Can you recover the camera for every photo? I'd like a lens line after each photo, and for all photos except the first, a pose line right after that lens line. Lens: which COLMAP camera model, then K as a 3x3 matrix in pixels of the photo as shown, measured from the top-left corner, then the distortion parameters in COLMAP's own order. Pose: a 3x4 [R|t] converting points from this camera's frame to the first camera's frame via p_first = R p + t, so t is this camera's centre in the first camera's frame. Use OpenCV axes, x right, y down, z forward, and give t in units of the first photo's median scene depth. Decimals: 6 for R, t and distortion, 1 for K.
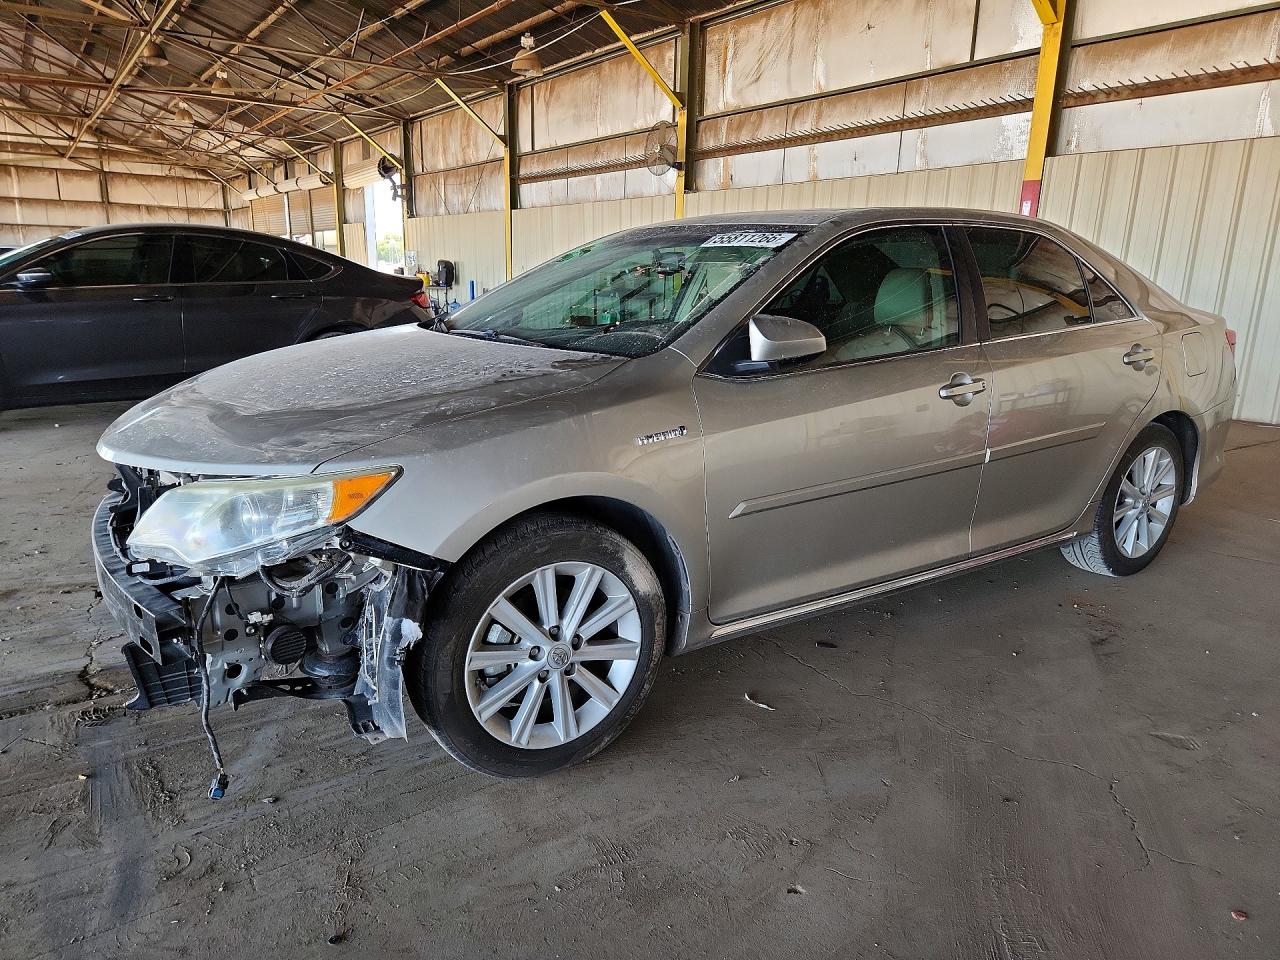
lens RADIAL K [[853.7, 0, 633.8], [0, 853.7, 484.5], [0, 0, 1]] dist [0.064301, -0.046320]
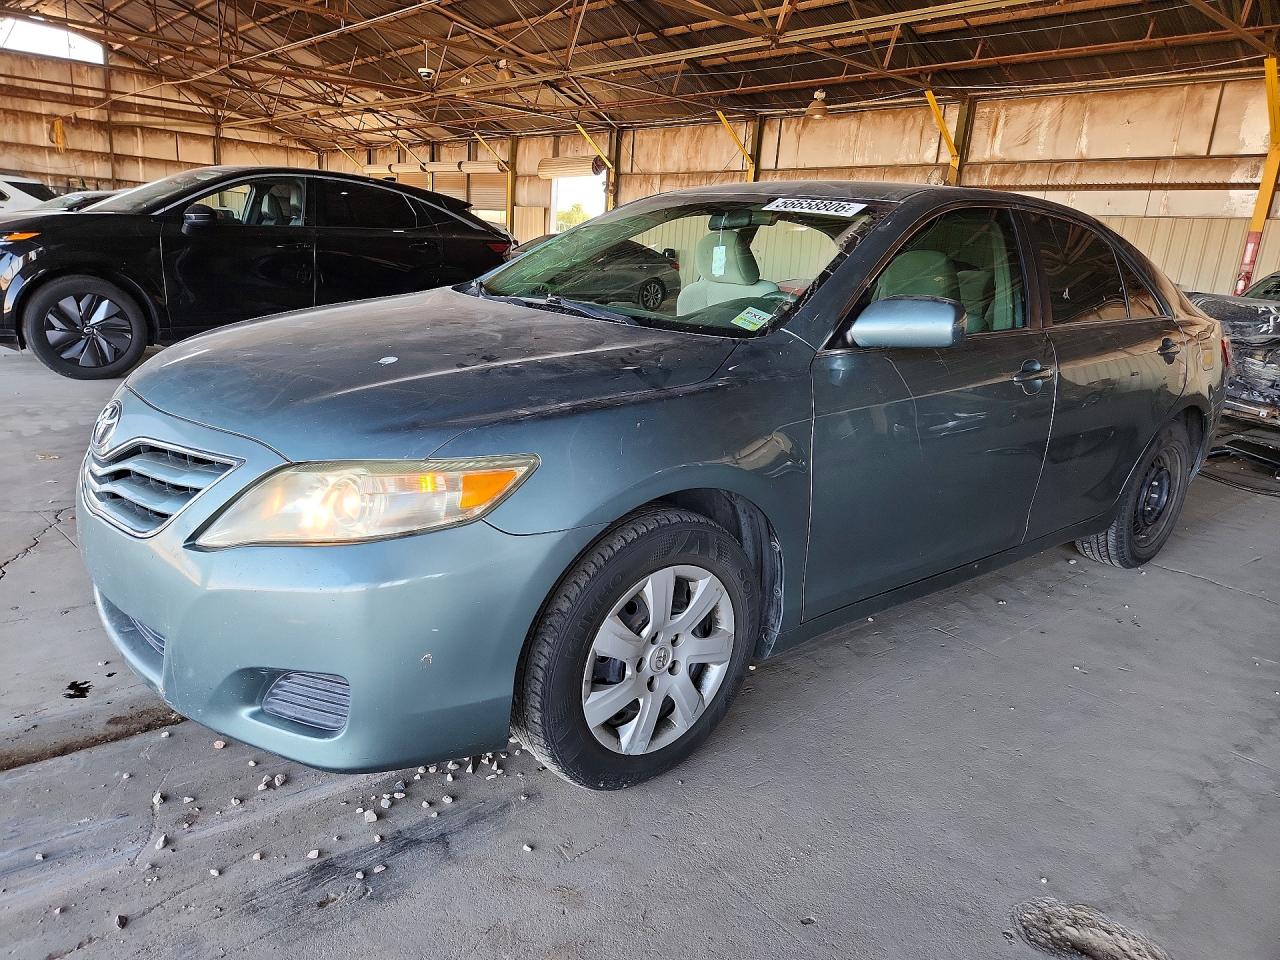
lens RADIAL K [[853.7, 0, 639.9], [0, 853.7, 477.3], [0, 0, 1]] dist [0.064301, -0.046320]
pose [[0.993082, 0.018622, 0.115938, -0.460208], [-0.020891, 0.999613, 0.018384, 0.061832], [-0.115551, -0.020679, 0.993086, -0.281954]]
